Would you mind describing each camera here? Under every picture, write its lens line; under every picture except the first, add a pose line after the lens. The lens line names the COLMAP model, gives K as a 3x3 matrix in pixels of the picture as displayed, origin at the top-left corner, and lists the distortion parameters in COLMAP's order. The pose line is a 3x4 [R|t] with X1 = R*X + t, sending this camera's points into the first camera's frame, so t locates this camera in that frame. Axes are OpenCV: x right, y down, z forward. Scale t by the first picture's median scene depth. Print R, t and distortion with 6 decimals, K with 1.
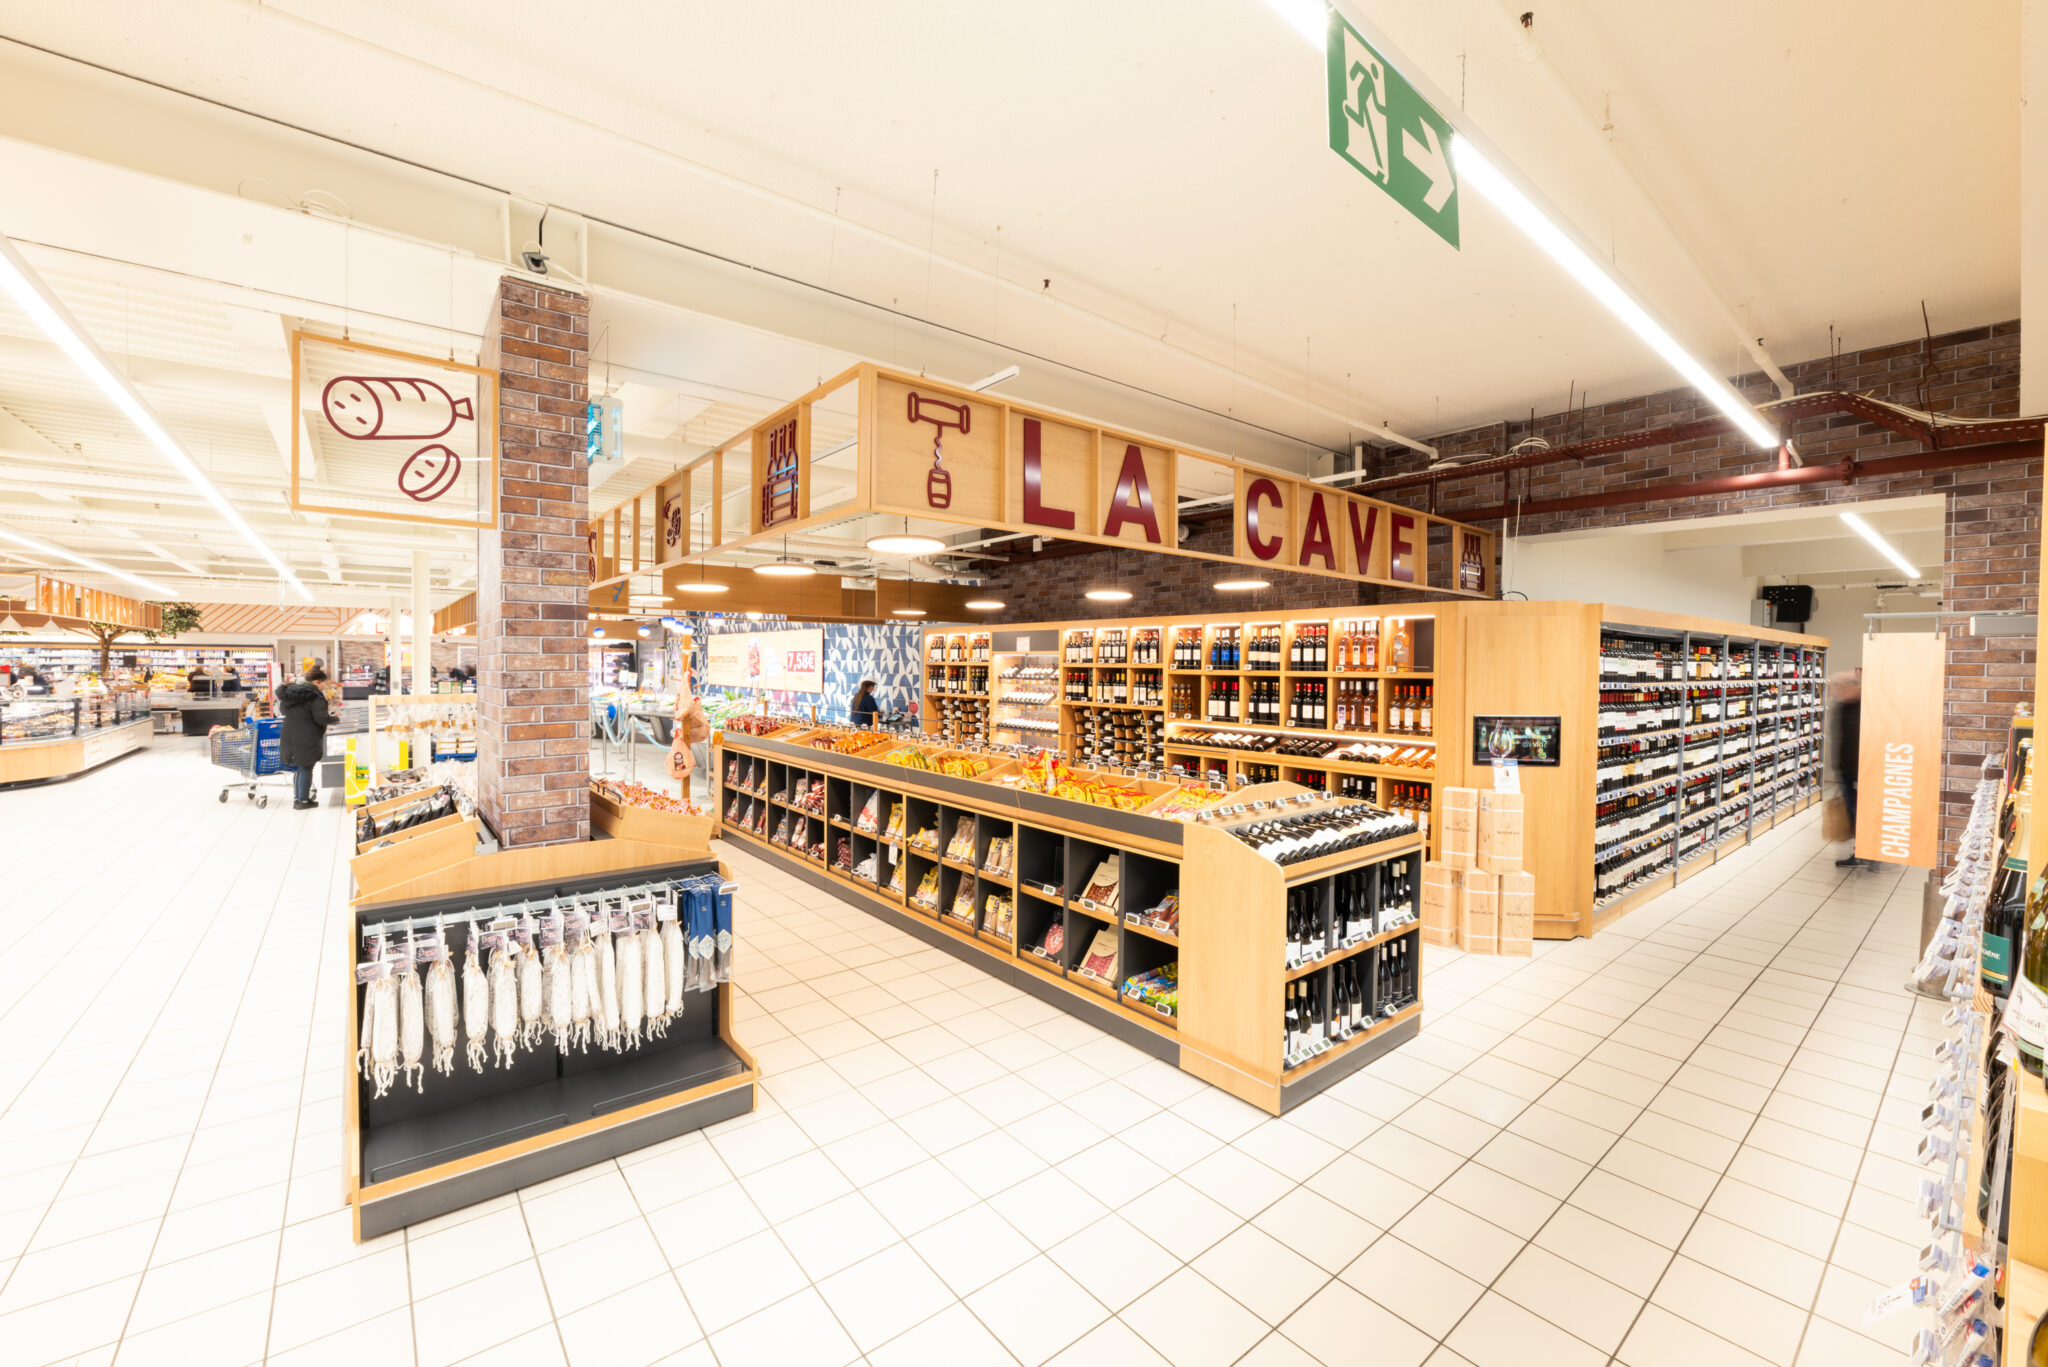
lens RADIAL K [[845.6, 0, 1030.9], [0, 845.6, 680.6], [0, 0, 1]] dist [-0.006131, -0.000143]
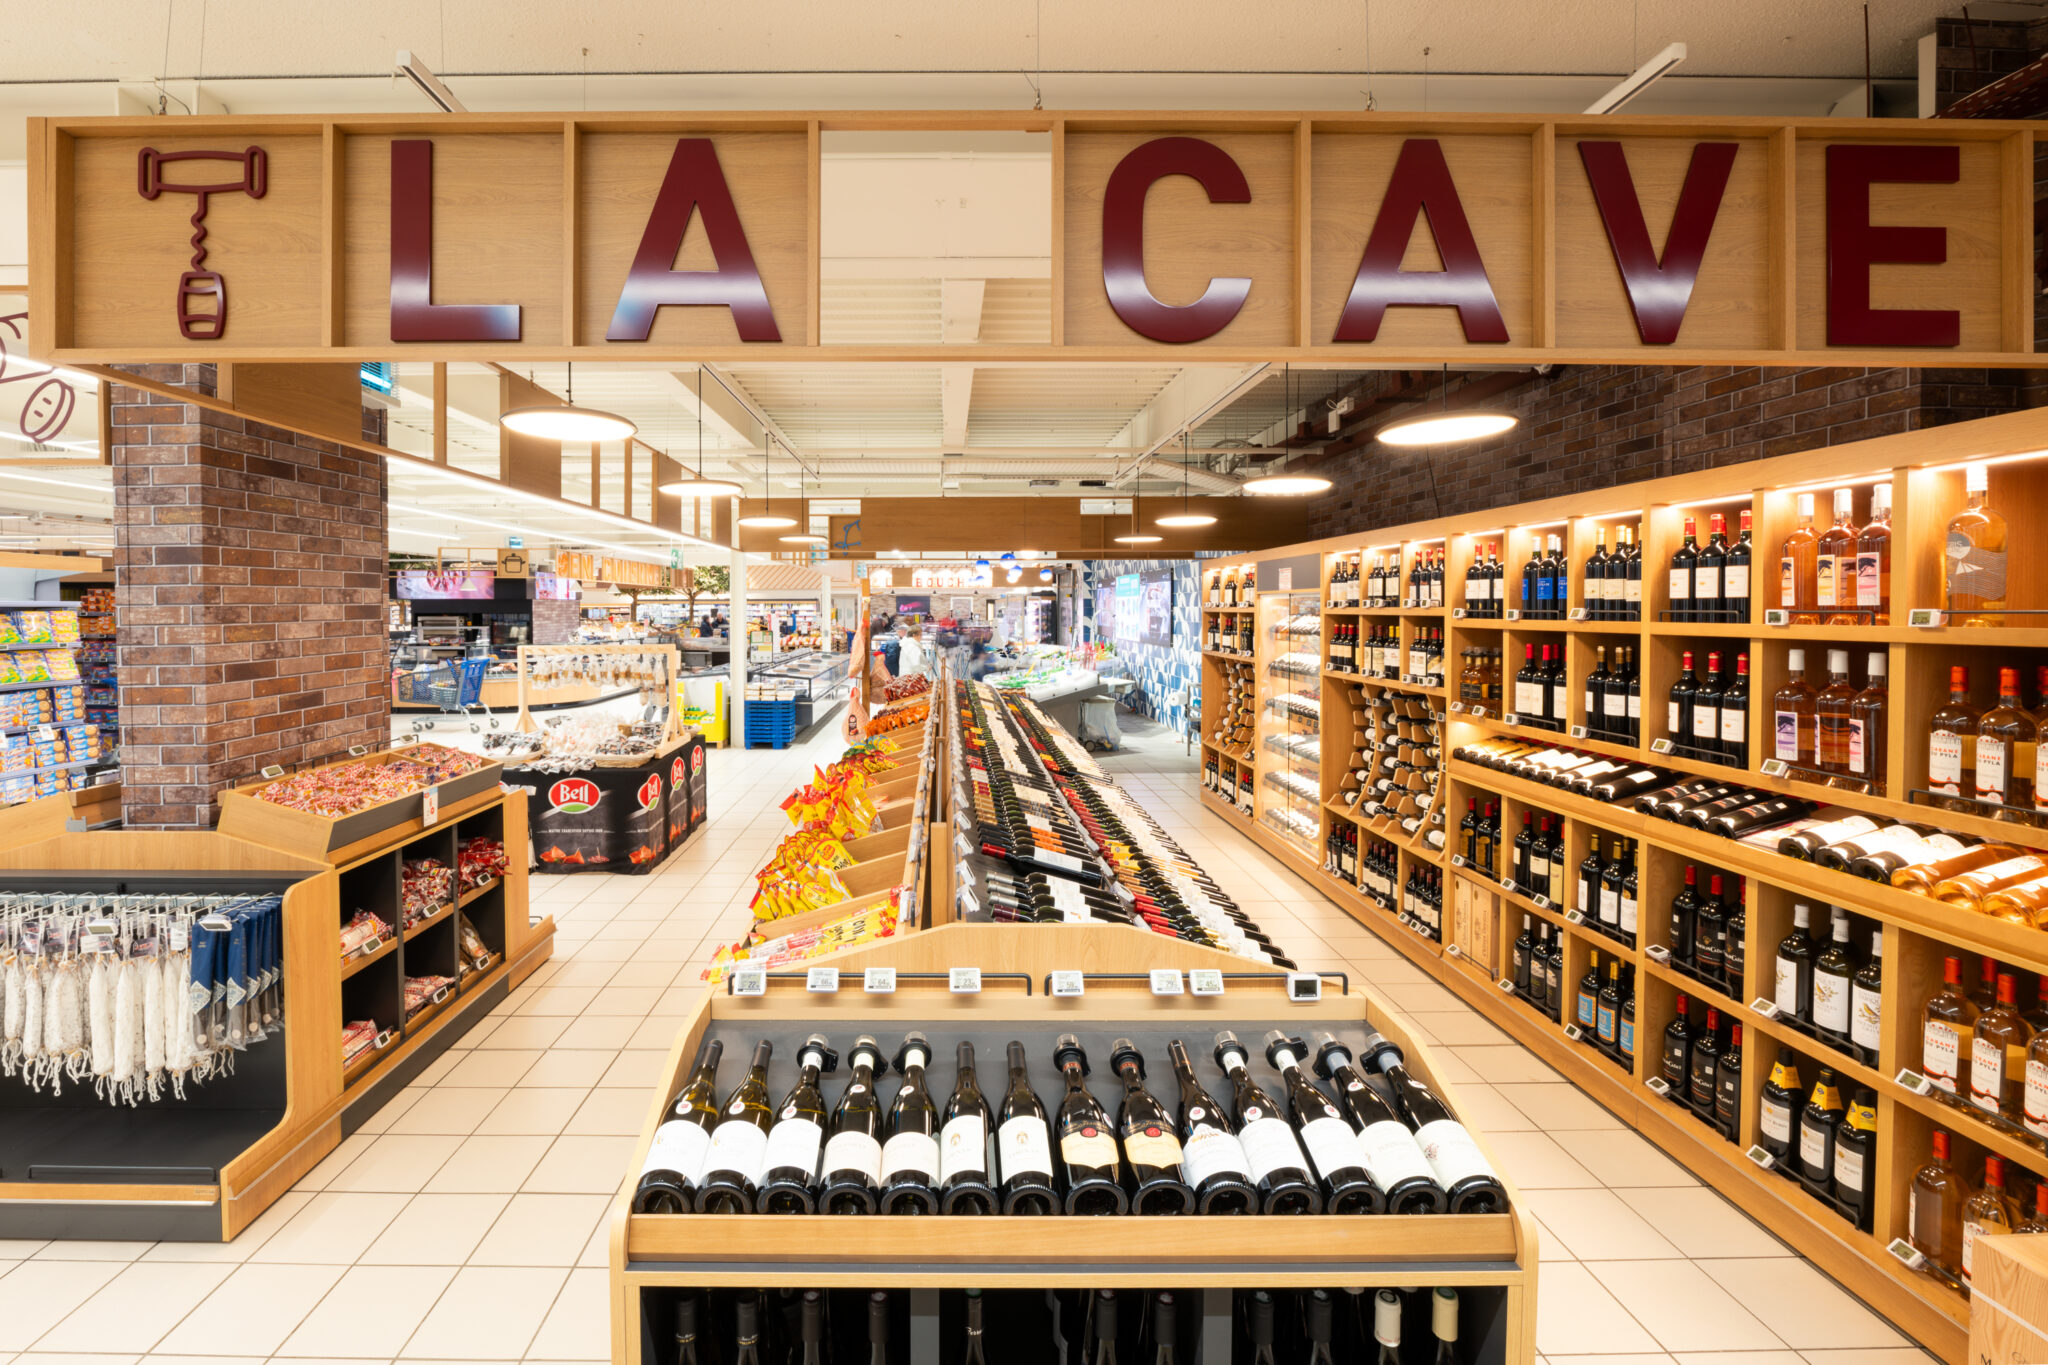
lens RADIAL K [[916.8, 0, 939.8], [0, 916.8, 626.9], [0, 0, 1]] dist [-0.008143, -0.000196]
pose [[0.763545, 0.003217, -0.645747, 0.330836], [-0.005050, 0.999987, -0.000990, -0.006720], [0.645735, 0.004017, 0.763551, 0.424779]]
